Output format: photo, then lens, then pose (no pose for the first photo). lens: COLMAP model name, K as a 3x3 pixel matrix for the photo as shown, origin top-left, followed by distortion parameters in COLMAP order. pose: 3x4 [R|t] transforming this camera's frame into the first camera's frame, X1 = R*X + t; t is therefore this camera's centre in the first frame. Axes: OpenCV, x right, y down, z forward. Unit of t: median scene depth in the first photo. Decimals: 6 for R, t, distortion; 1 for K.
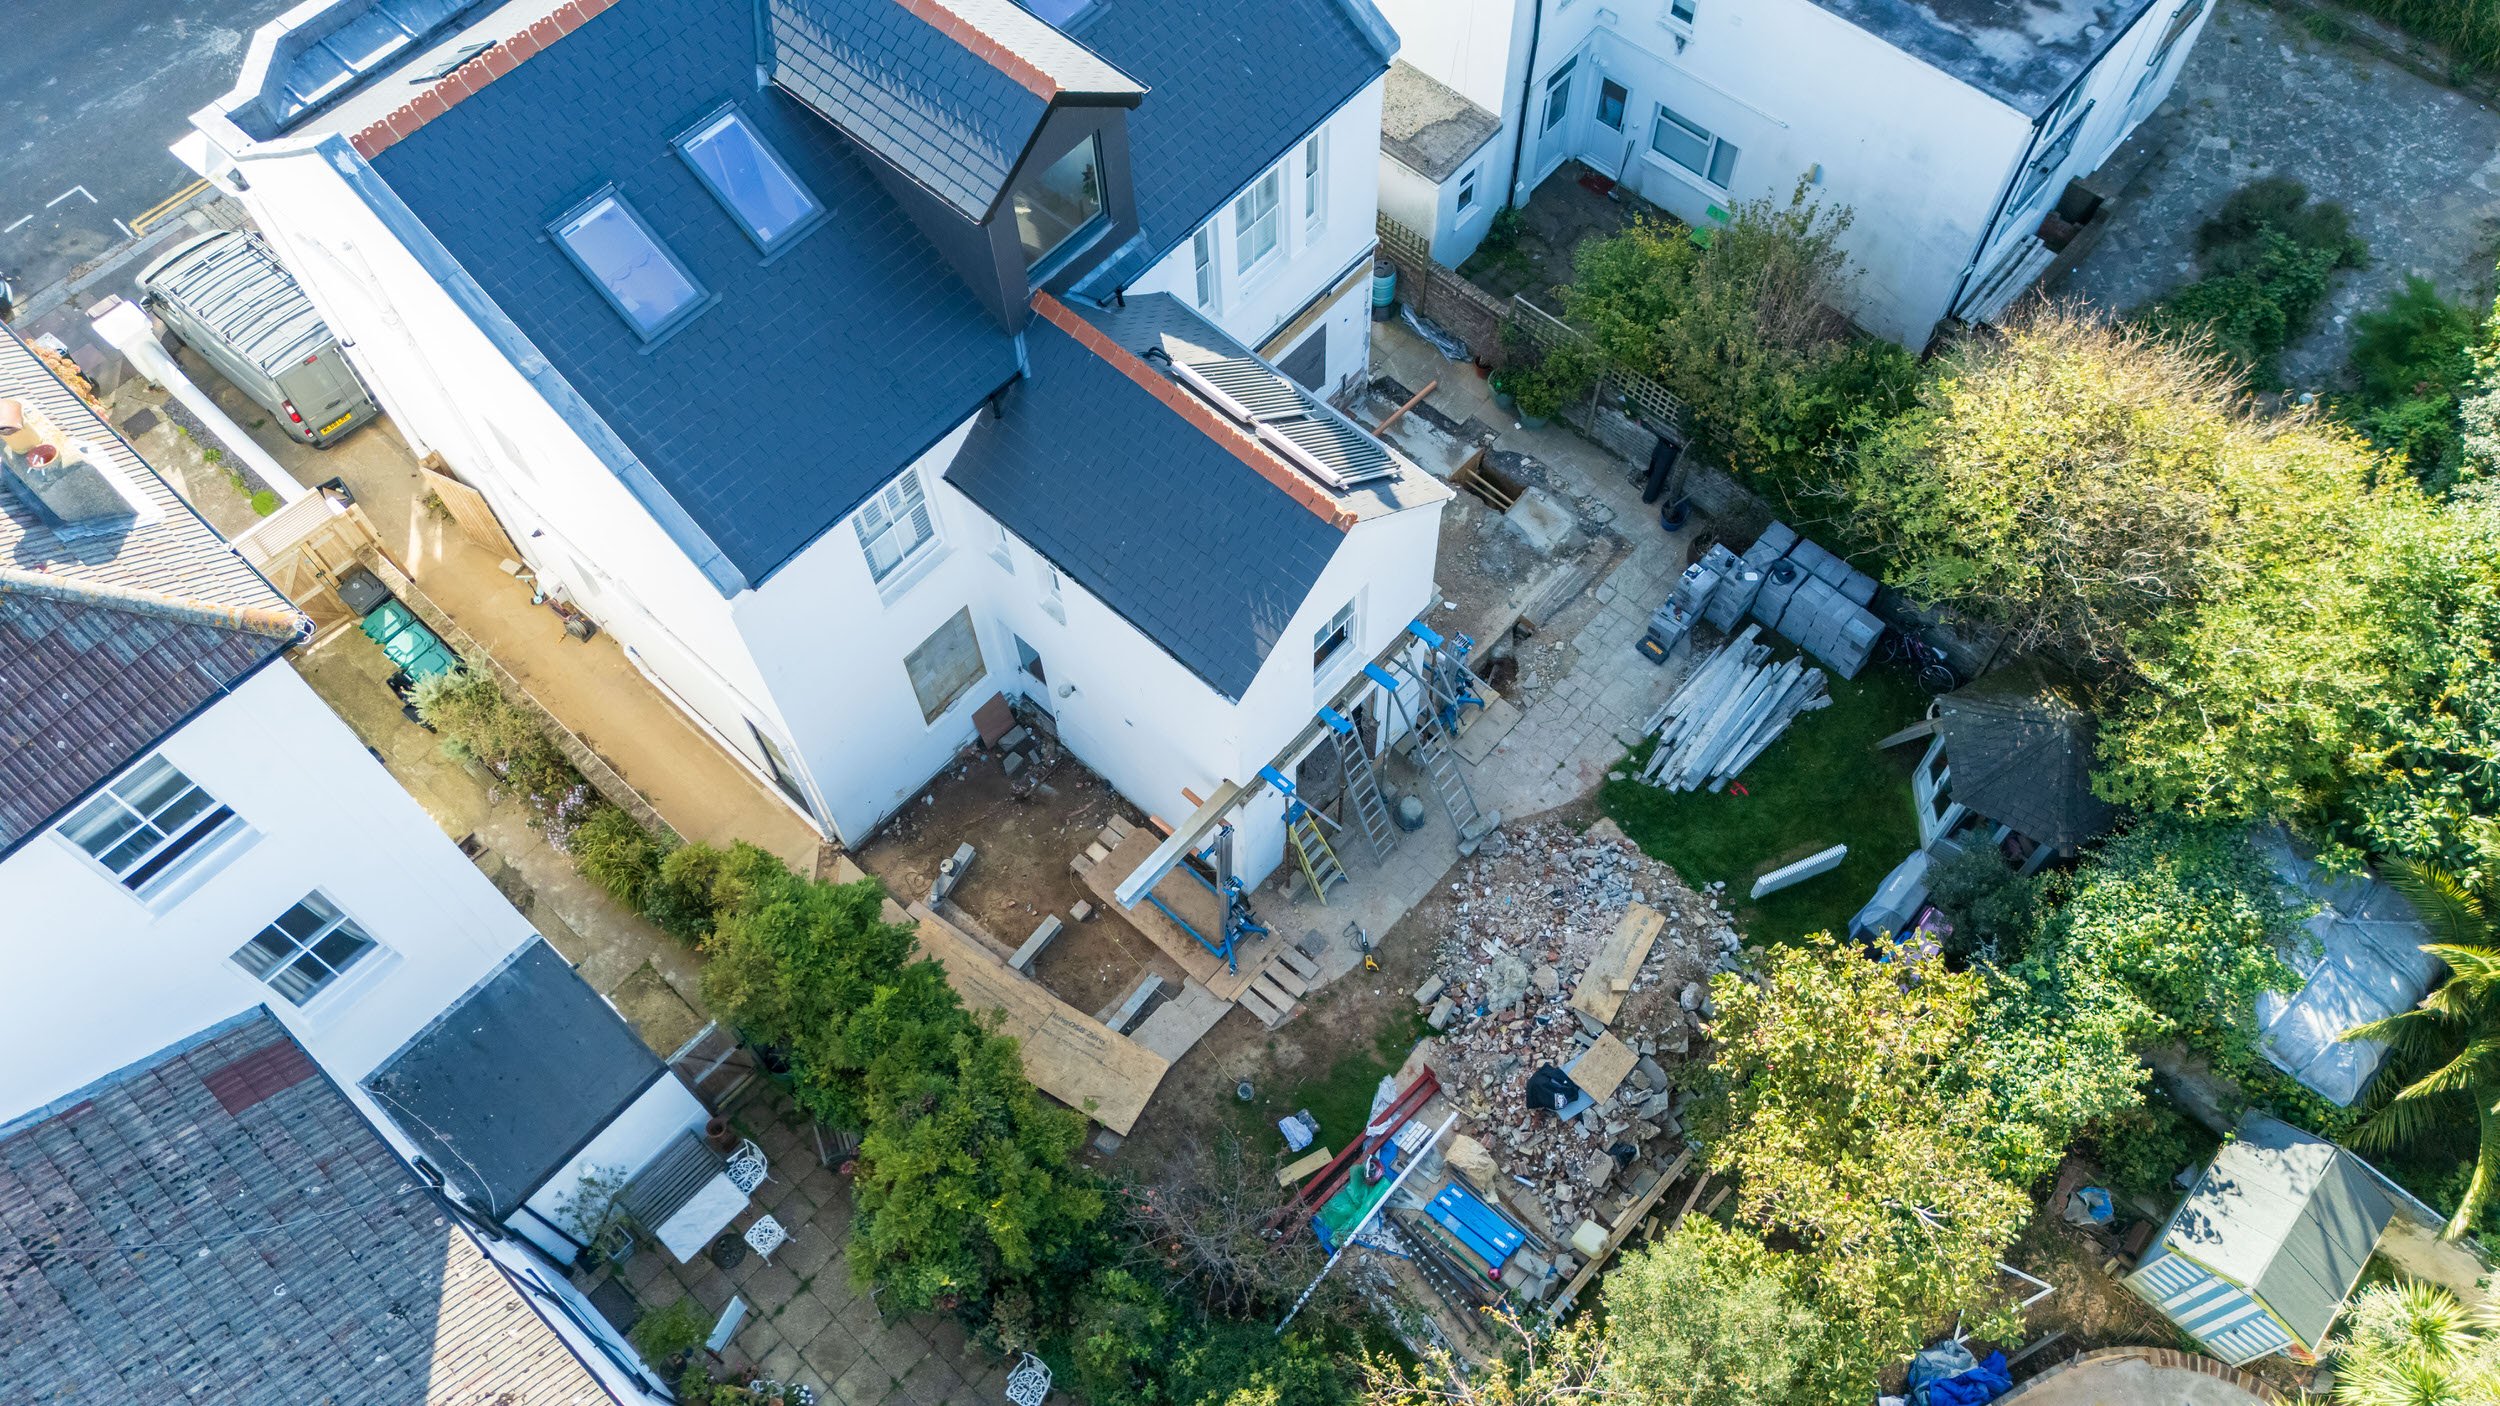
lens RADIAL K [[1839.9, 0, 1251.1], [0, 1839.9, 713.7], [0, 0, 1]] dist [0.063123, -0.059114]
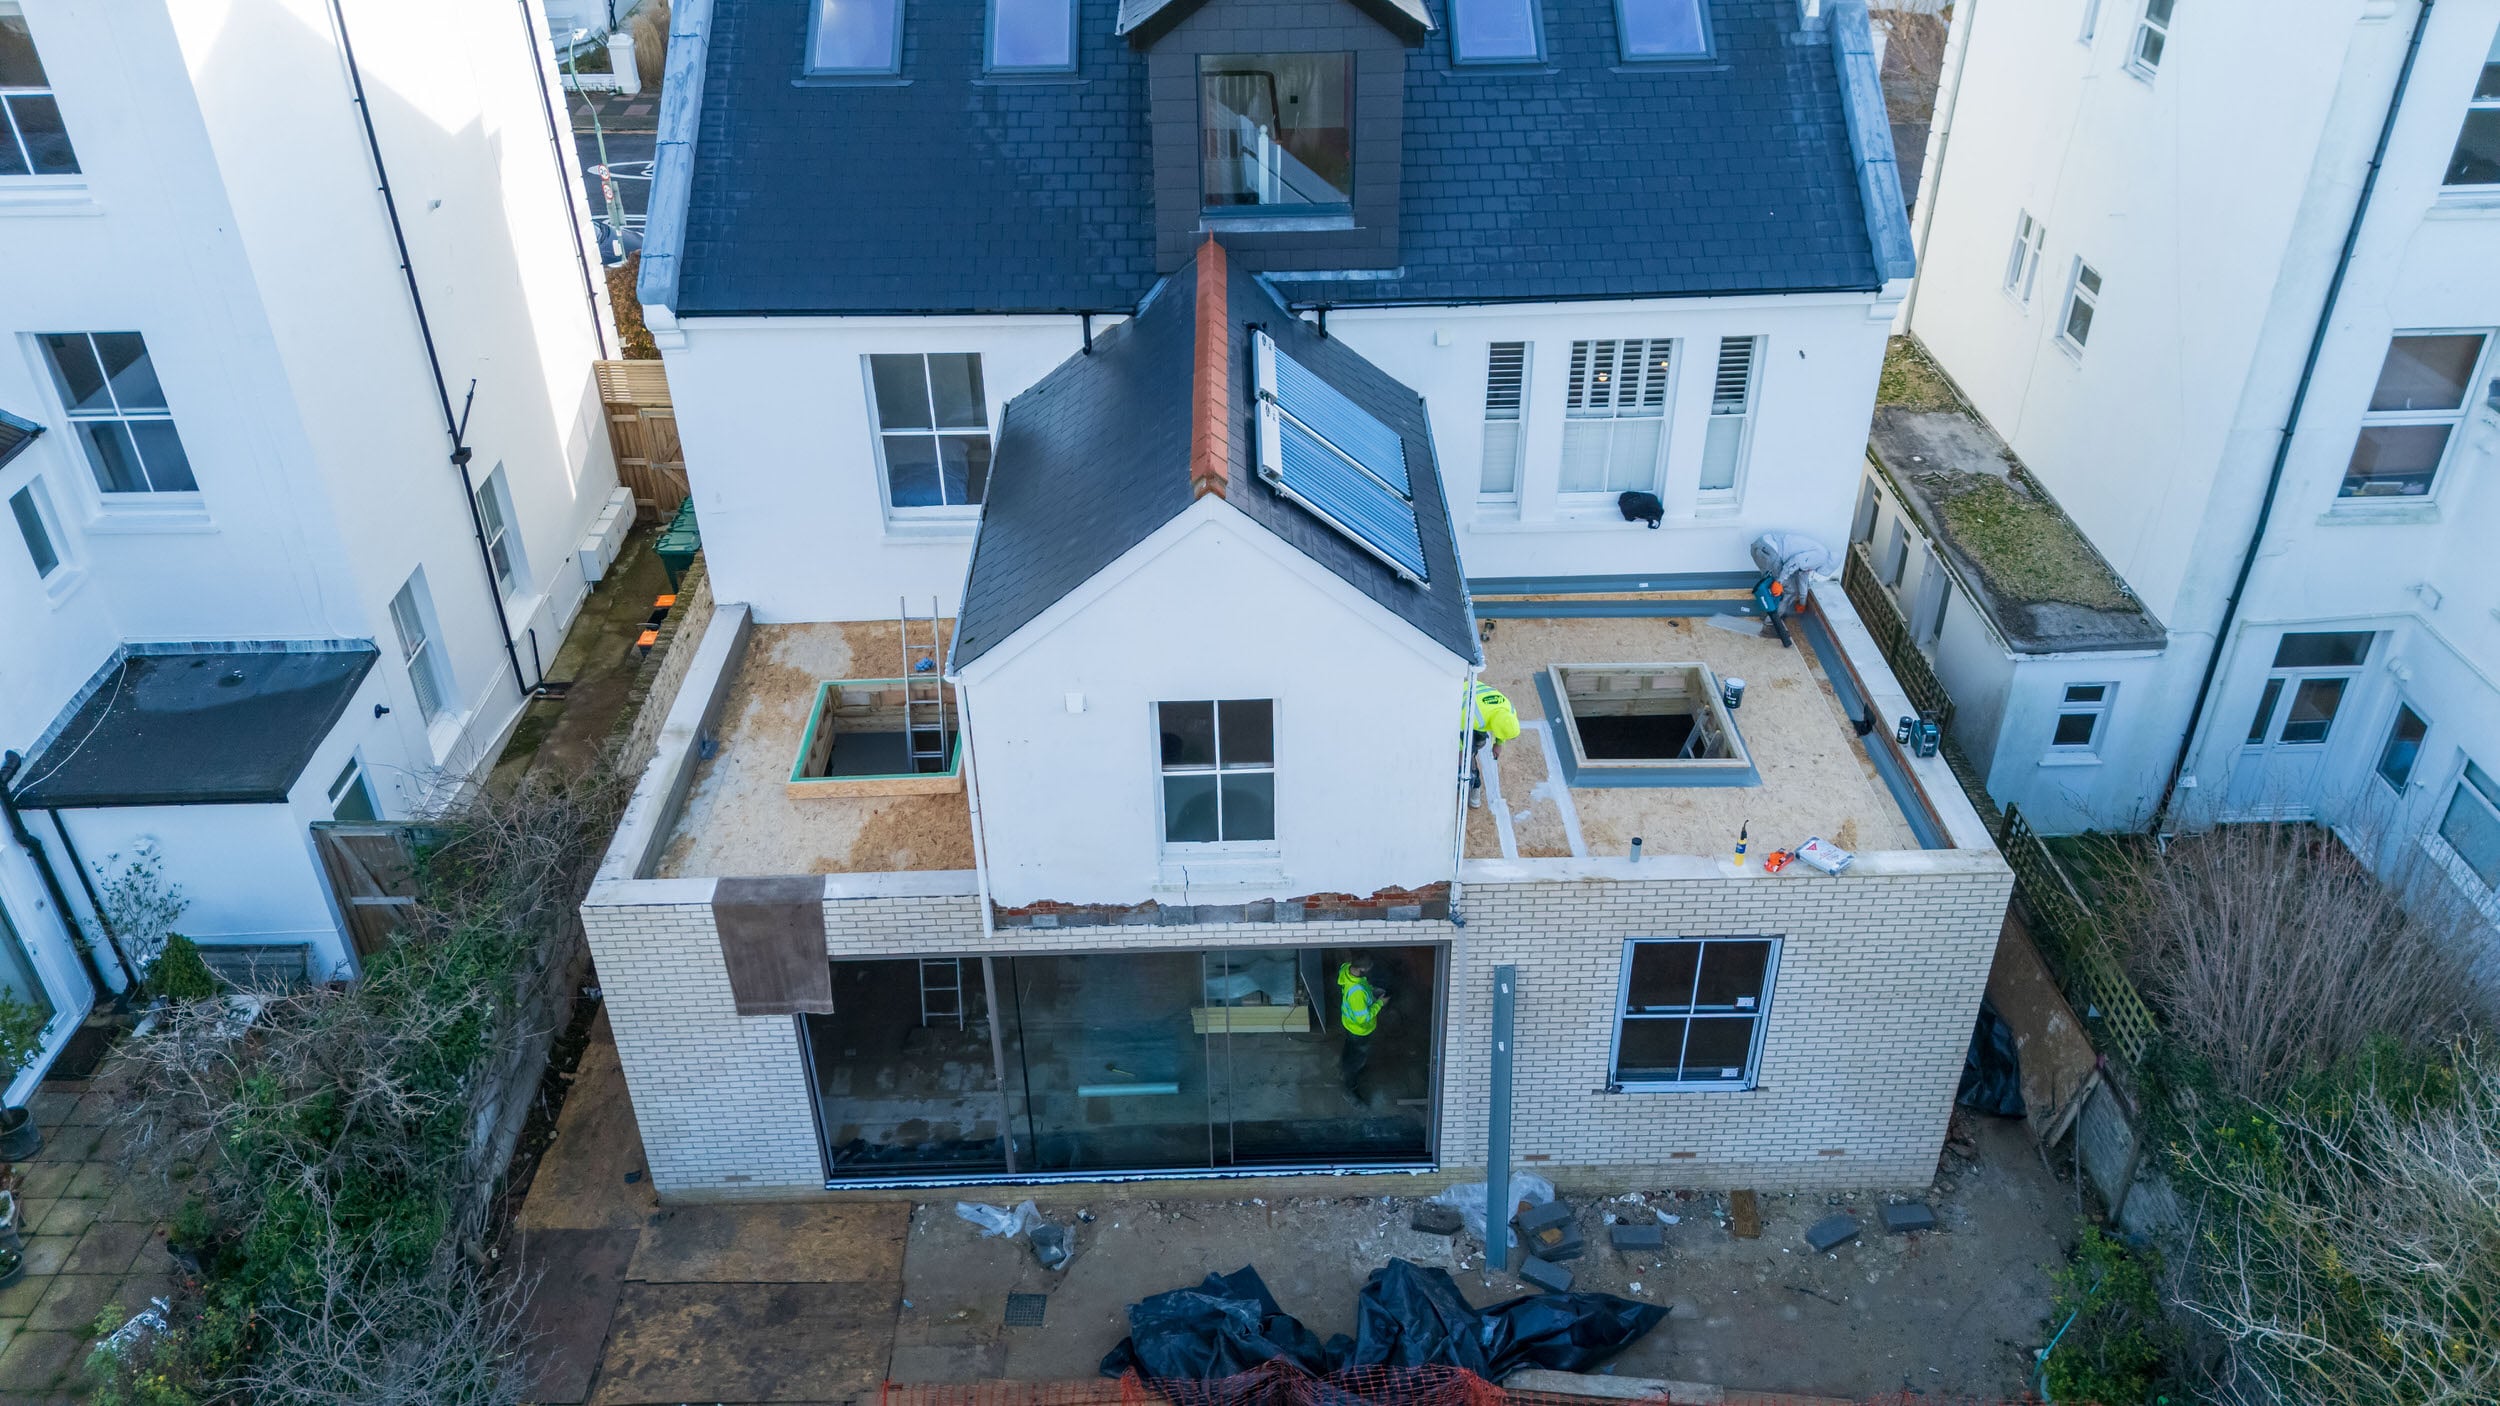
lens RADIAL K [[1839.9, 0, 1253.4], [0, 1839.9, 702.3], [0, 0, 1]] dist [0.063123, -0.059114]
pose [[0.686801, 0.409725, -0.600357, 0.367760], [-0.634085, 0.741506, -0.219330, 0.060753], [0.355303, 0.531314, 0.769068, 0.437866]]
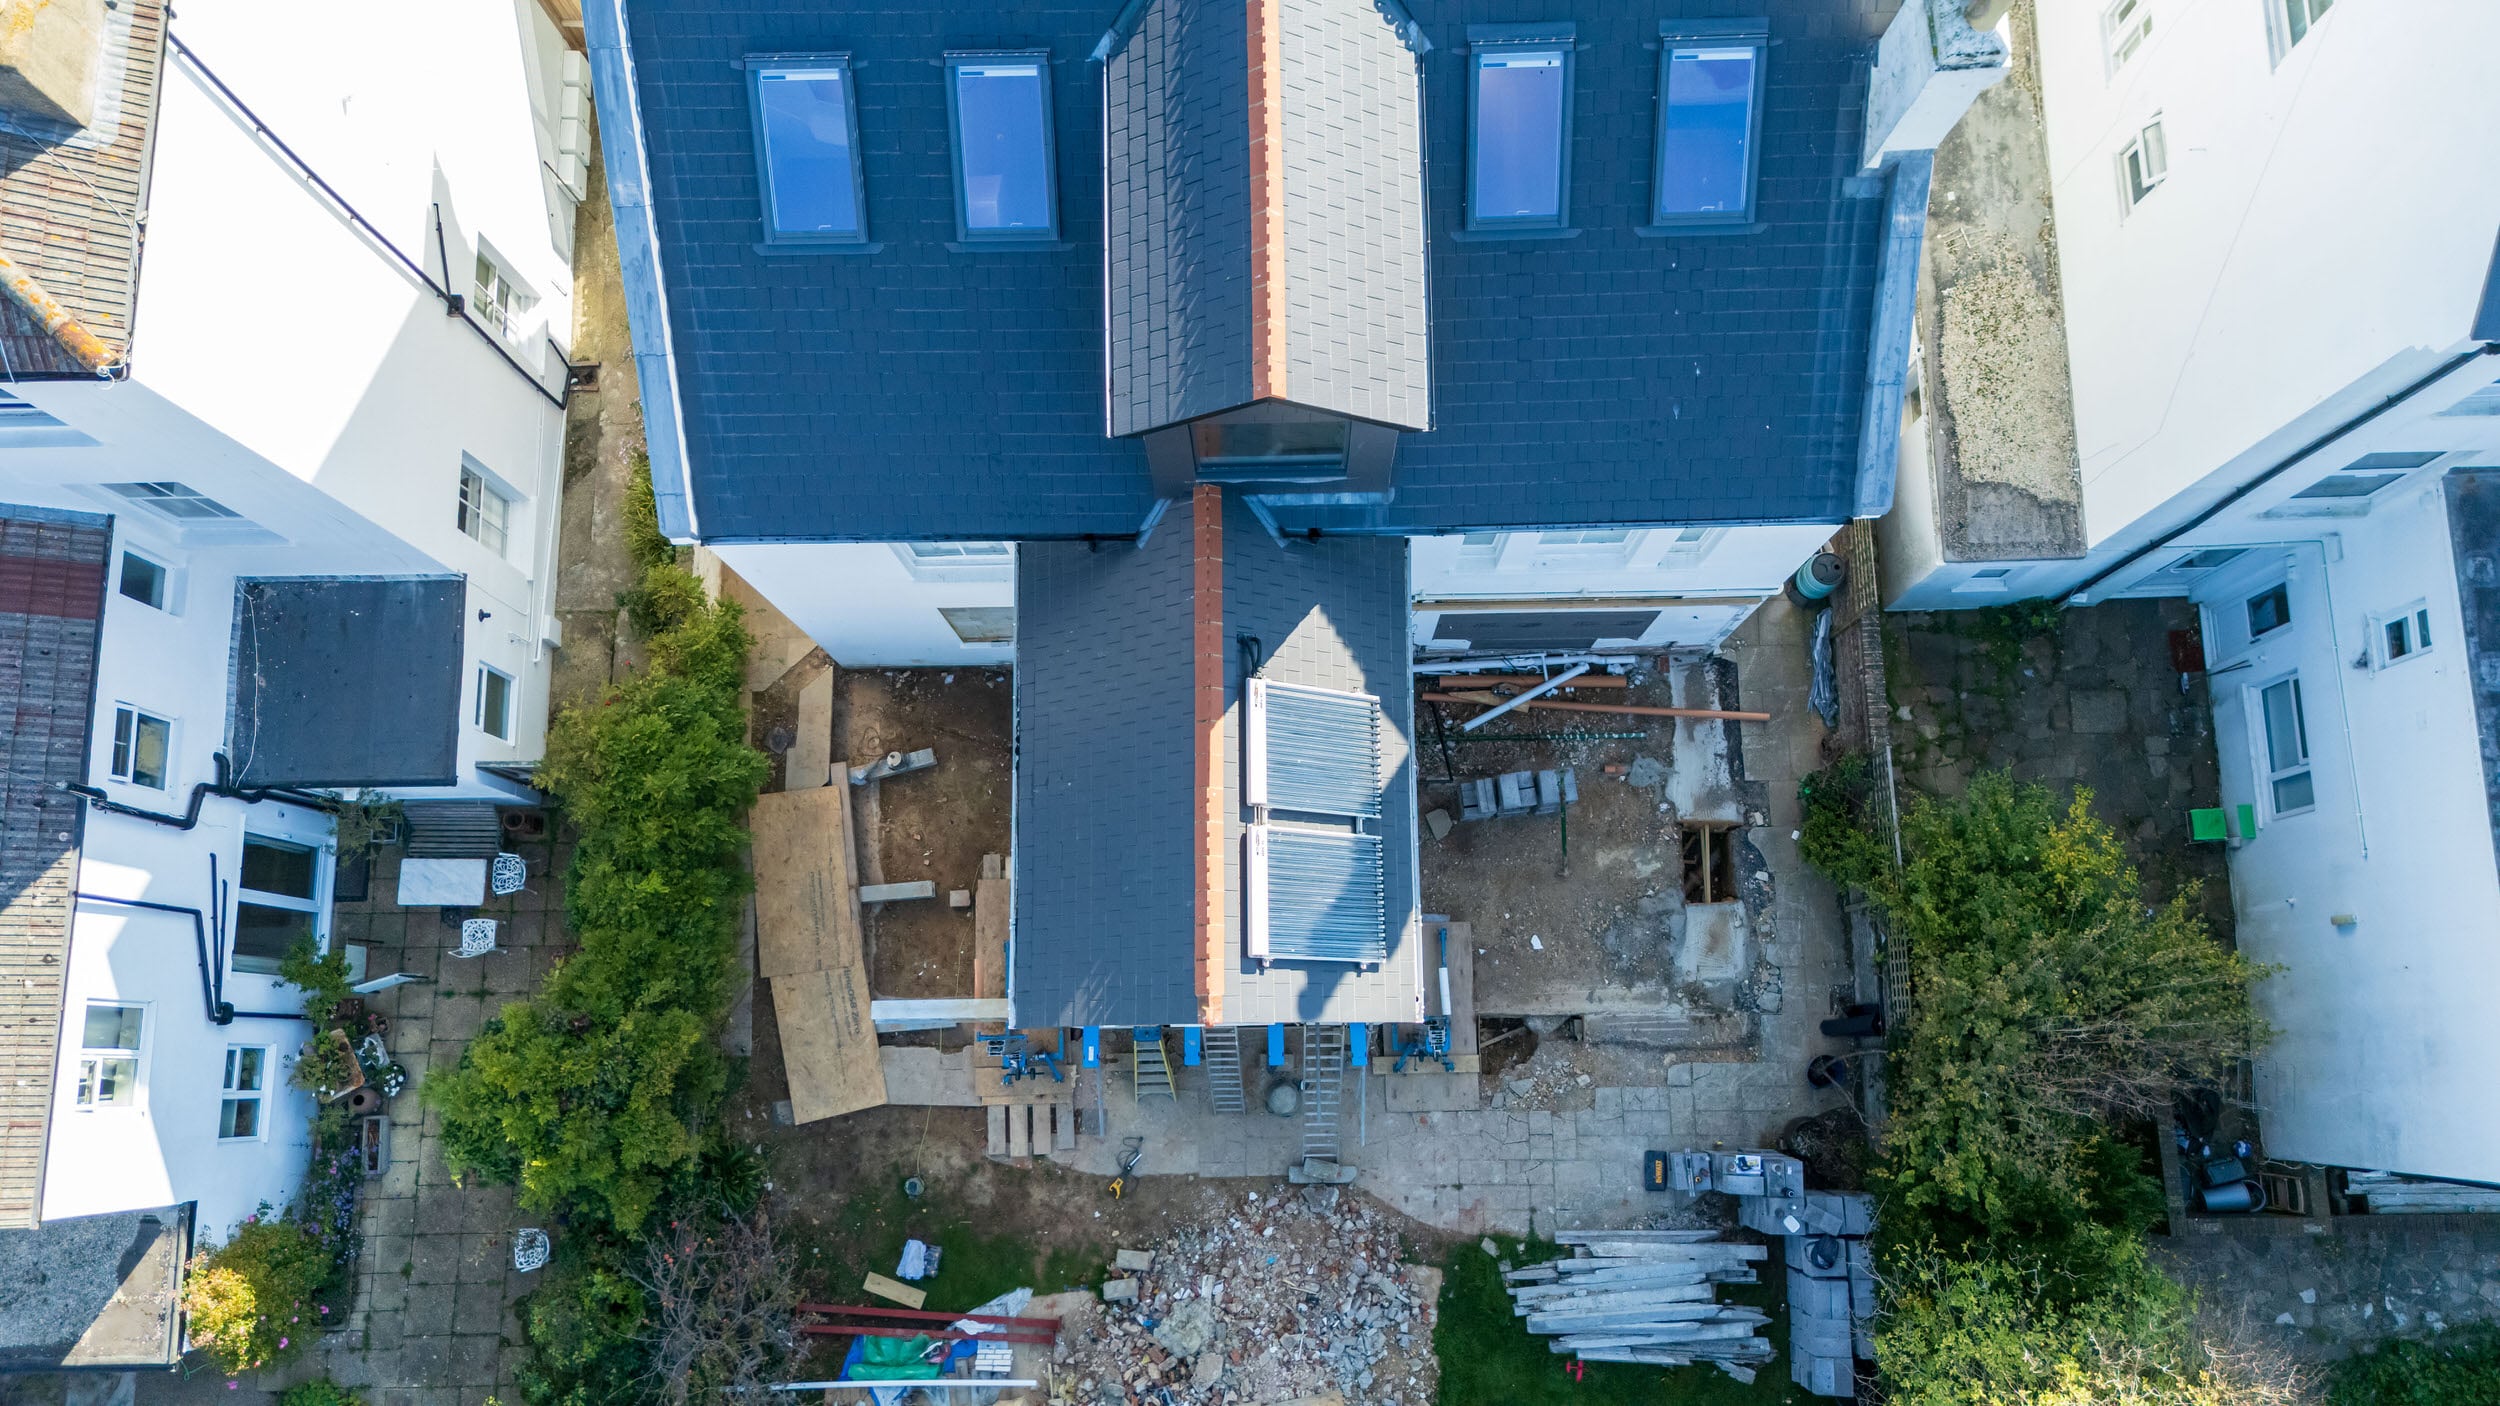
lens RADIAL K [[1839.9, 0, 1251.9], [0, 1839.9, 708.0], [0, 0, 1]] dist [0.063123, -0.059114]
pose [[0.681903, 0.719839, -0.129773, 0.057126], [-0.635243, 0.670775, 0.382790, -0.401188], [0.362596, -0.178588, 0.914675, 0.231560]]
